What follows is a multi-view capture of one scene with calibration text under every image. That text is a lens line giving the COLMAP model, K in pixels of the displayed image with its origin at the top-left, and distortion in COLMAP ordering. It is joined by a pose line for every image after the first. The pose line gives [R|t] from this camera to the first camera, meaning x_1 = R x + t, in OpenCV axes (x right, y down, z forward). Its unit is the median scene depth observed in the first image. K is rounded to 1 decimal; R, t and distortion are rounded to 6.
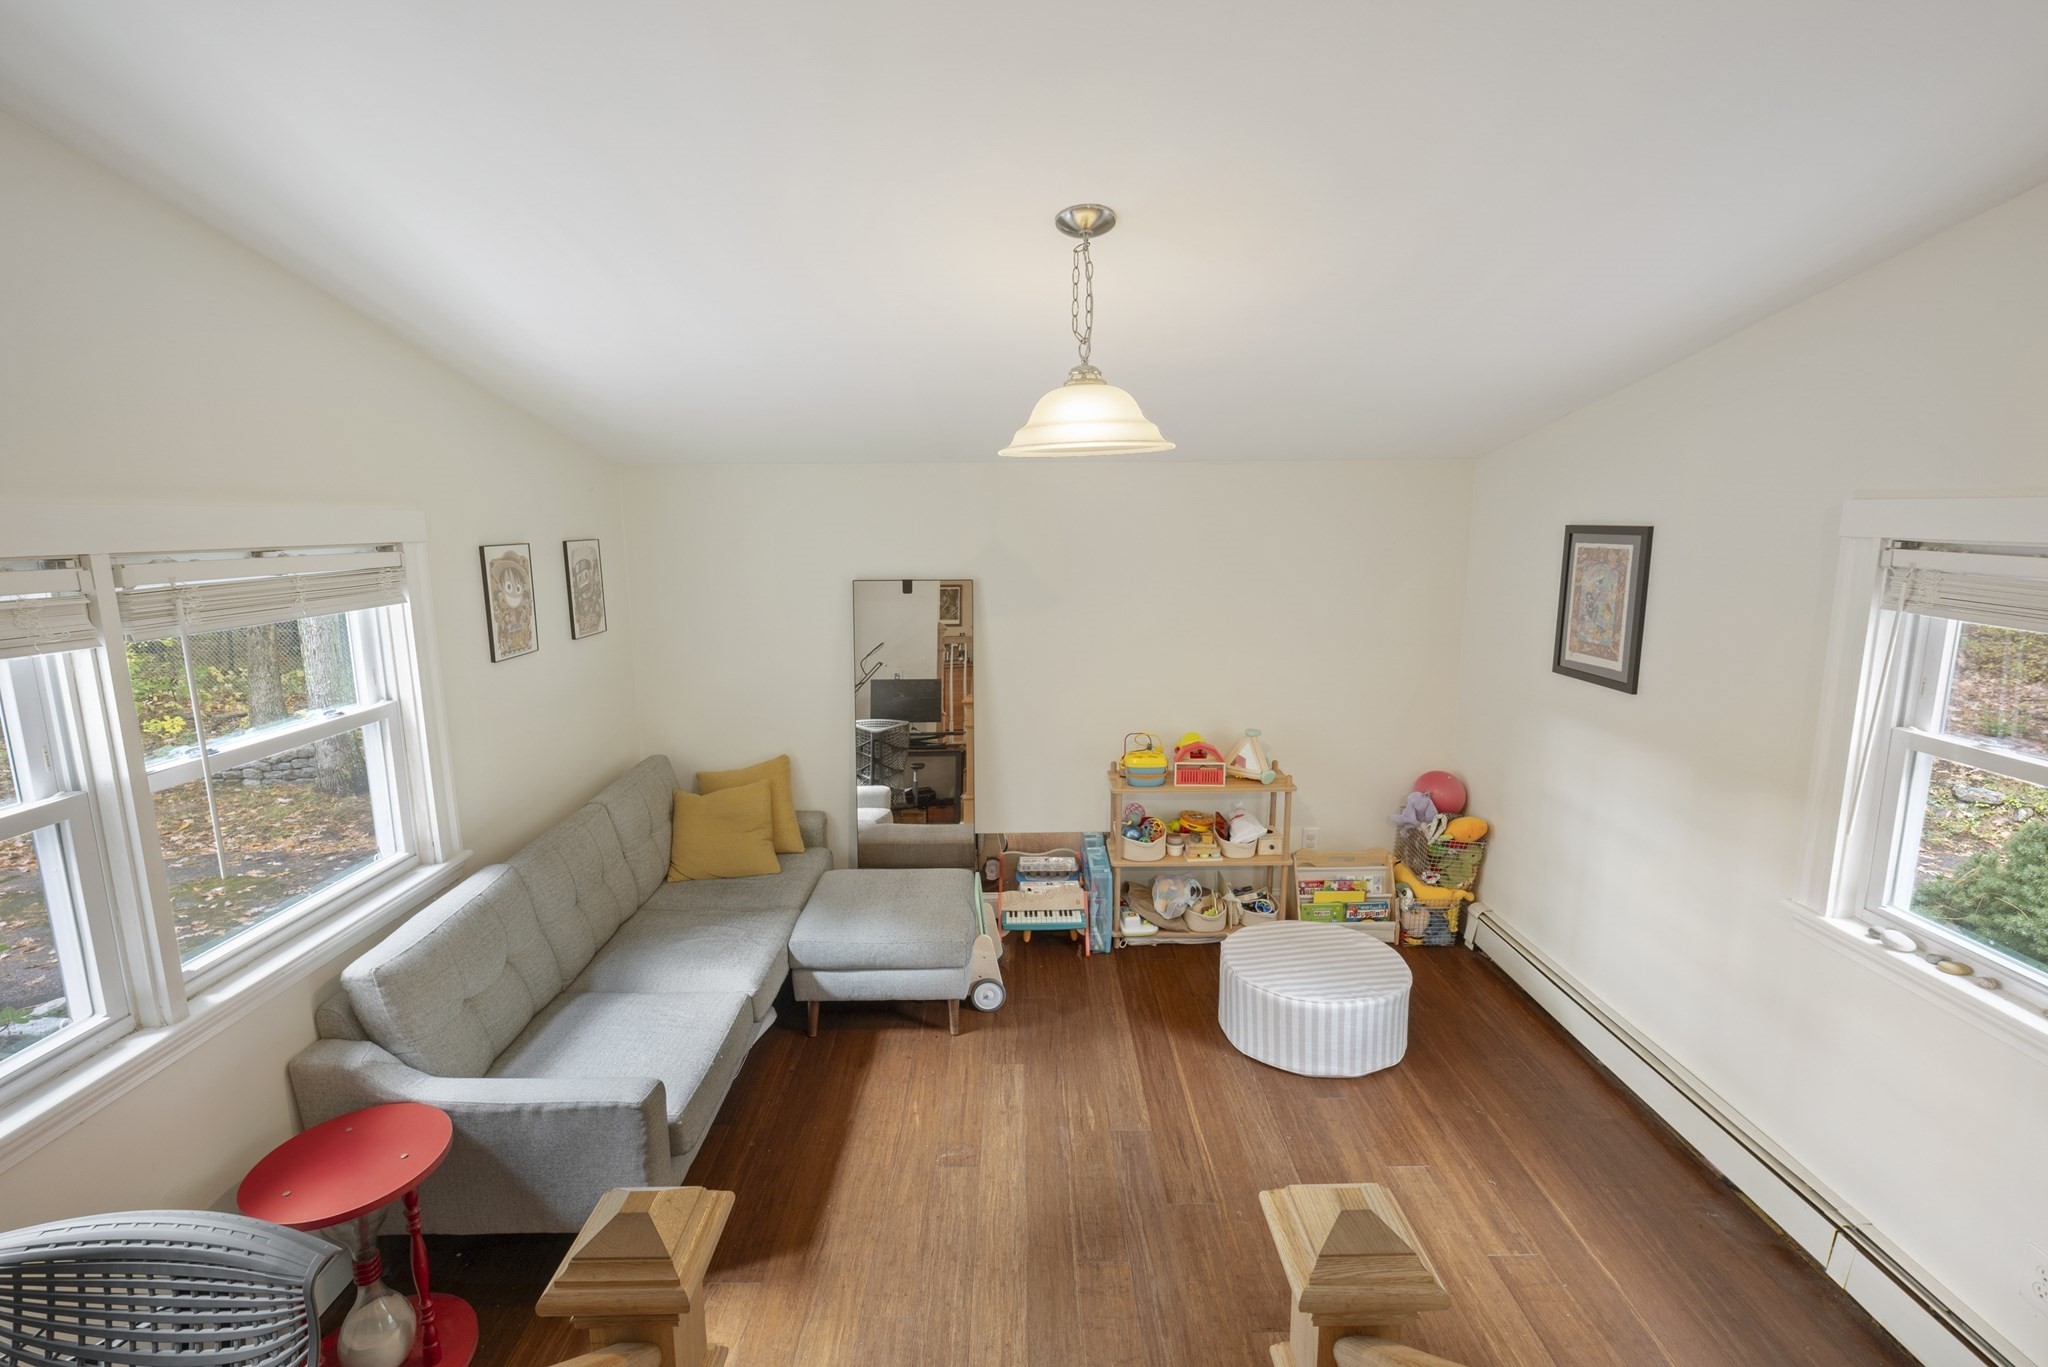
lens RADIAL K [[925.9, 0, 1020.7], [0, 925.9, 688.9], [0, 0, 1]] dist [0.002260, 0.000768]
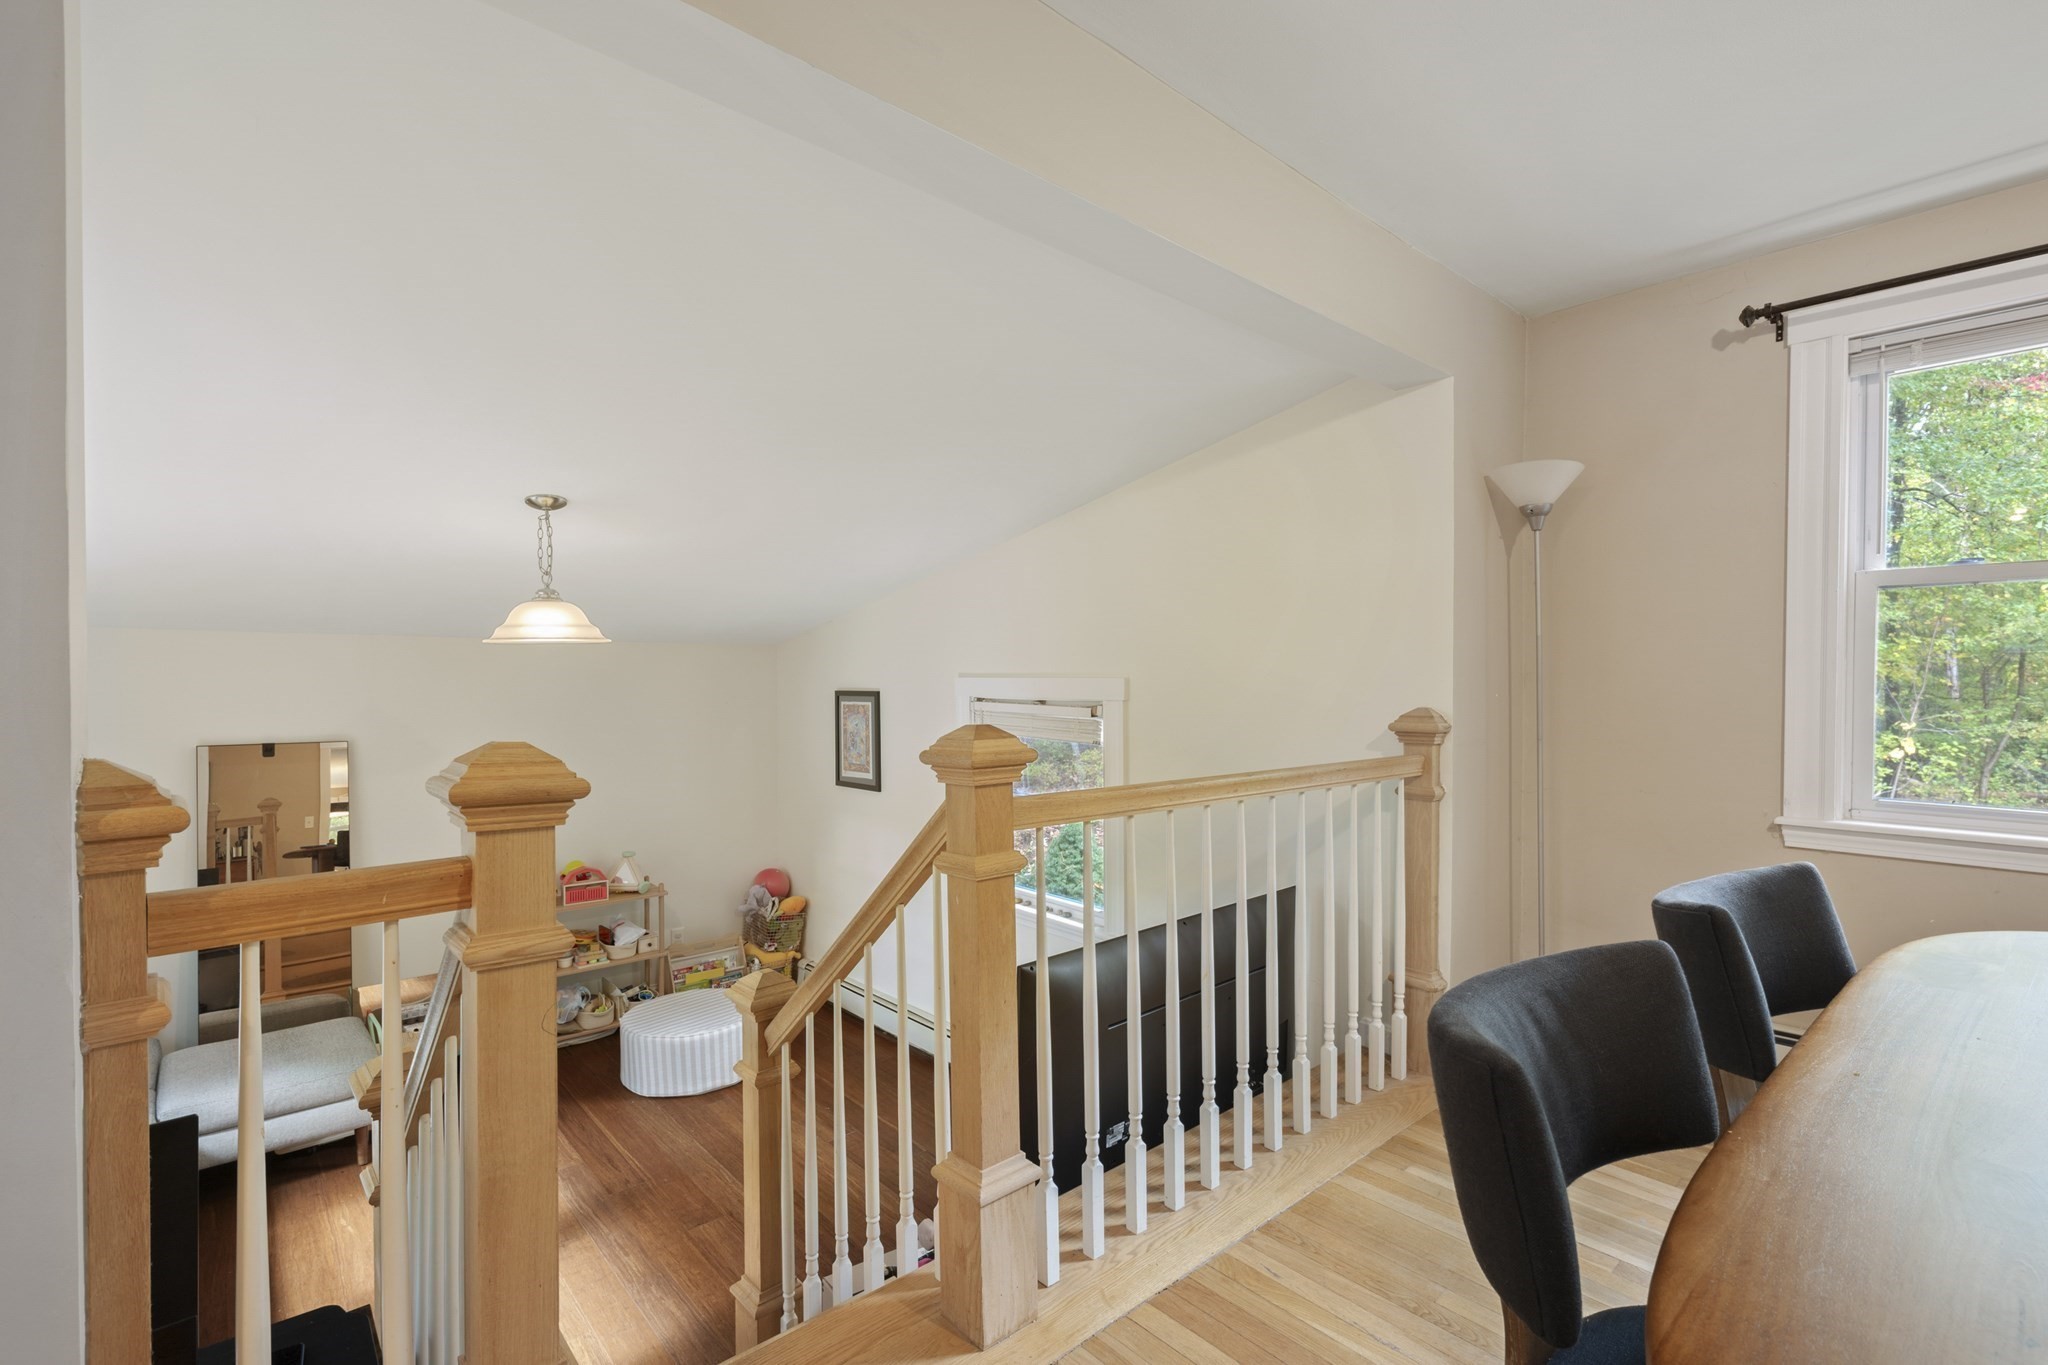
lens RADIAL K [[925.9, 0, 1025.5], [0, 925.9, 690.7], [0, 0, 1]] dist [0.002260, 0.000768]
pose [[0.753103, 0.000728, 0.657902, -0.170792], [0.115270, 0.984385, -0.133039, 0.058928], [-0.647726, 0.176029, 0.741259, -0.316503]]
